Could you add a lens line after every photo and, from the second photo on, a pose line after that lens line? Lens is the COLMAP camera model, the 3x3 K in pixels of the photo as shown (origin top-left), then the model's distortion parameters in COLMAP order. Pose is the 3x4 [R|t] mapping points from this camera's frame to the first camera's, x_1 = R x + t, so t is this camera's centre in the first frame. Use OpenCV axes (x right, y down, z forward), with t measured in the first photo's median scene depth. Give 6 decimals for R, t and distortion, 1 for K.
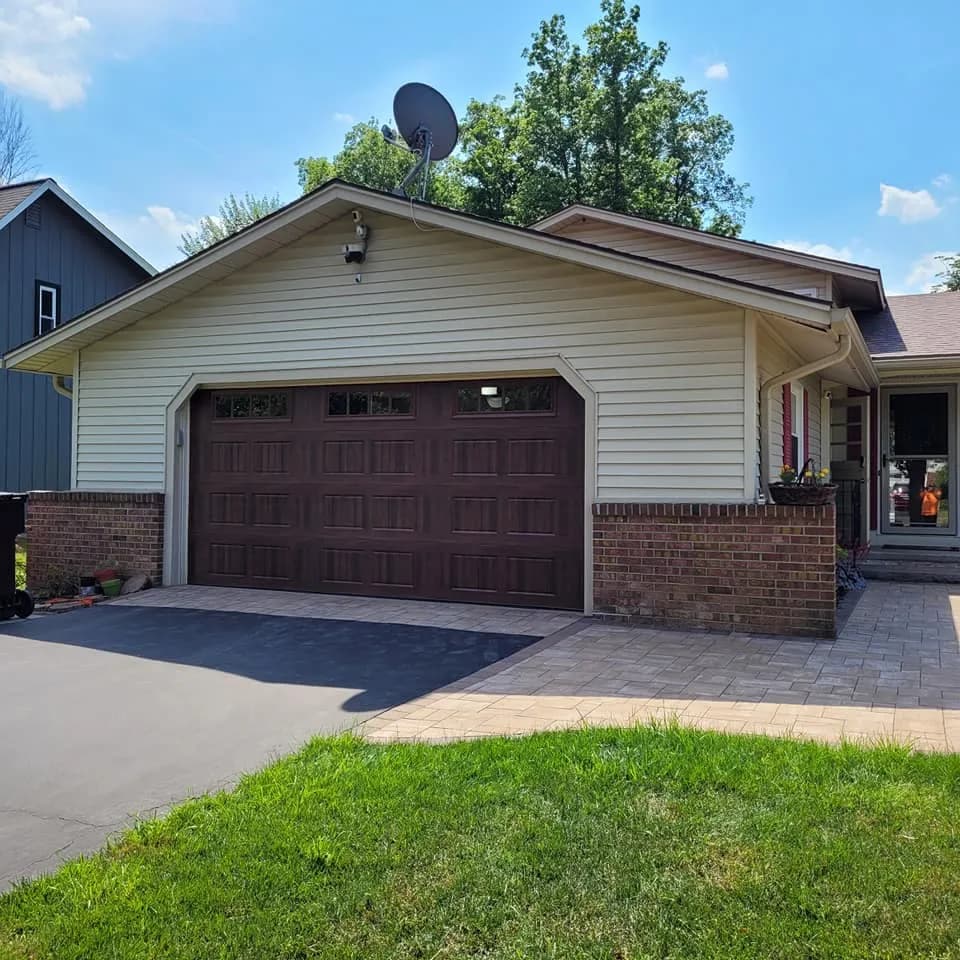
lens RADIAL K [[743.9, 0, 480.0], [0, 743.9, 480.0], [0, 0, 1]] dist [0.037174, -0.012356]
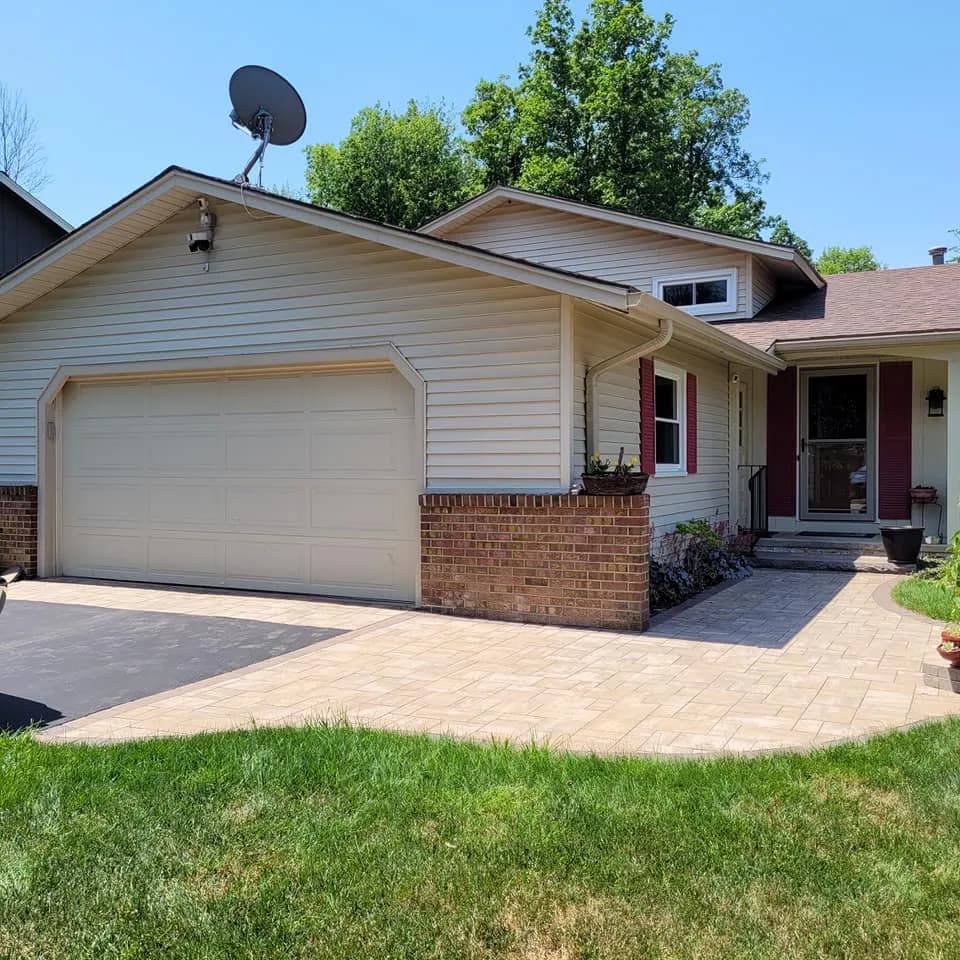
lens RADIAL K [[743.3, 0, 480.0], [0, 743.3, 480.0], [0, 0, 1]] dist [0.032946, 0.002778]
pose [[0.999220, -0.008134, -0.038634, 0.210443], [0.008919, 0.999756, 0.020191, -0.005075], [0.038460, -0.020520, 0.999049, 0.016660]]
